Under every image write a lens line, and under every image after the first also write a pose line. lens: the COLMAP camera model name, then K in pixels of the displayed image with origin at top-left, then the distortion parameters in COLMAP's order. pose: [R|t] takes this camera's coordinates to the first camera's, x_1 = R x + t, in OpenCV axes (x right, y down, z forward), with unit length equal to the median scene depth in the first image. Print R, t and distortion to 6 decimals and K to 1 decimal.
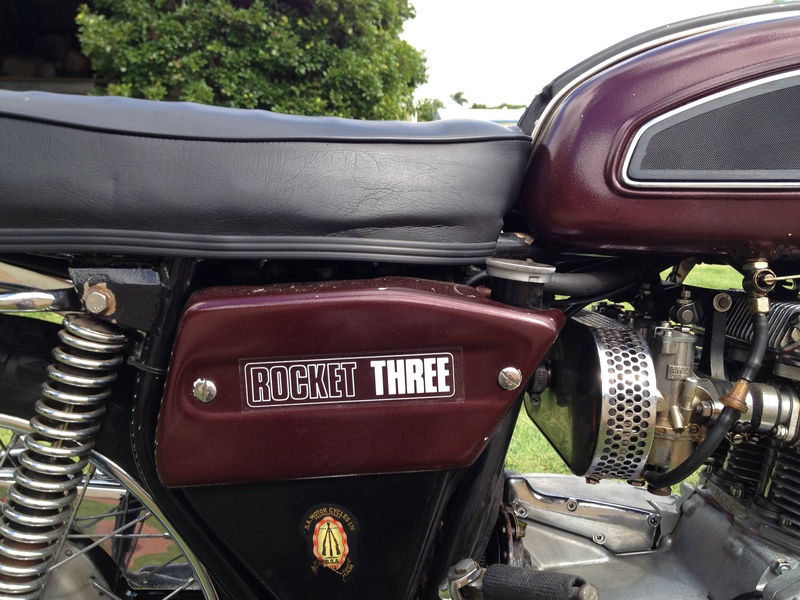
lens RADIAL K [[752.7, 0, 399.5], [0, 752.7, 309.3], [0, 0, 1]] dist [0.114540, -0.232228]
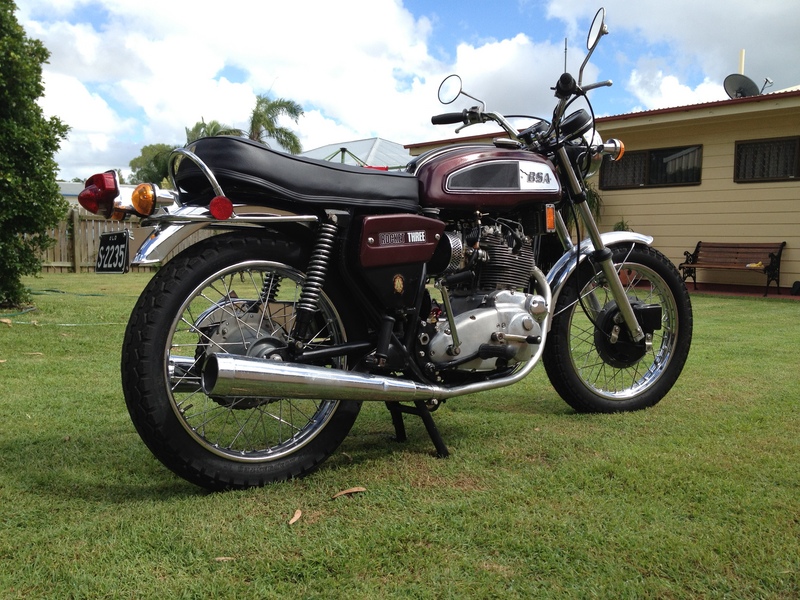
lens RADIAL K [[752.7, 0, 399.5], [0, 752.7, 309.3], [0, 0, 1]] dist [0.114540, -0.232228]
pose [[0.817339, -0.054127, 0.573609, -0.273929], [0.110855, 0.991750, -0.064373, 0.083531], [-0.565392, 0.116202, 0.816596, -0.243494]]
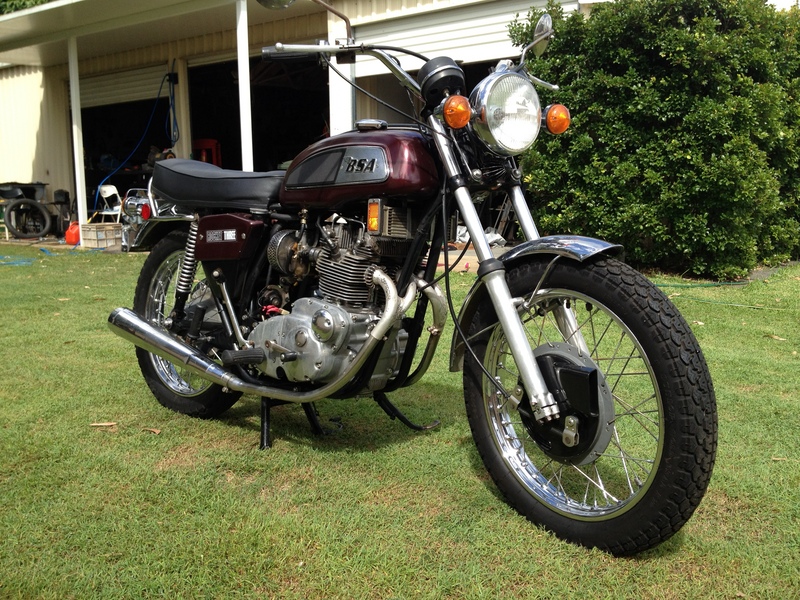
lens RADIAL K [[763.4, 0, 400.0], [0, 763.4, 300.0], [0, 0, 1]] dist [0.042762, -0.014223]
pose [[0.735694, 0.080688, -0.672490, 0.429138], [-0.122839, 0.992308, -0.015323, 0.047444], [0.666081, 0.093881, 0.739947, -0.173097]]
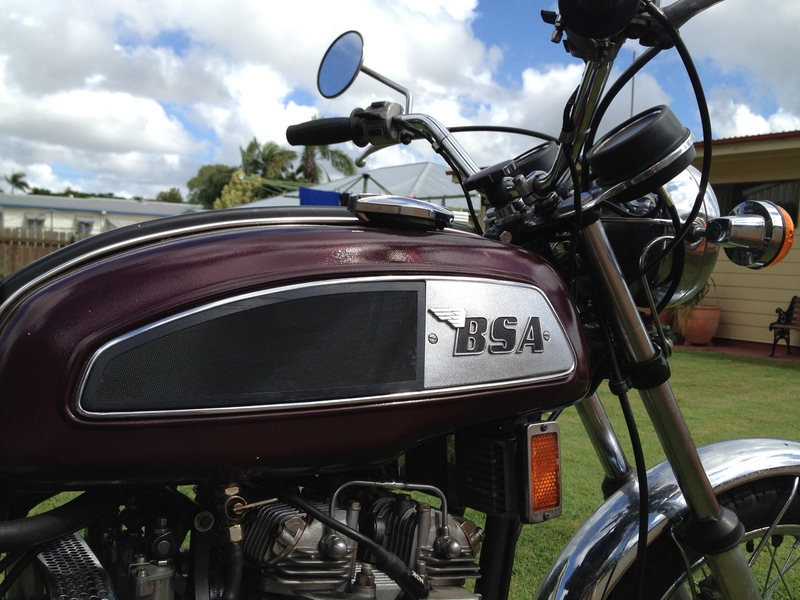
lens RADIAL K [[763.4, 0, 400.0], [0, 763.4, 300.0], [0, 0, 1]] dist [0.042762, -0.014223]
pose [[0.858958, 0.000058, 0.512046, 0.021113], [0.068291, 0.991054, -0.114670, -0.022545], [-0.507472, 0.133465, 0.851269, 0.005031]]
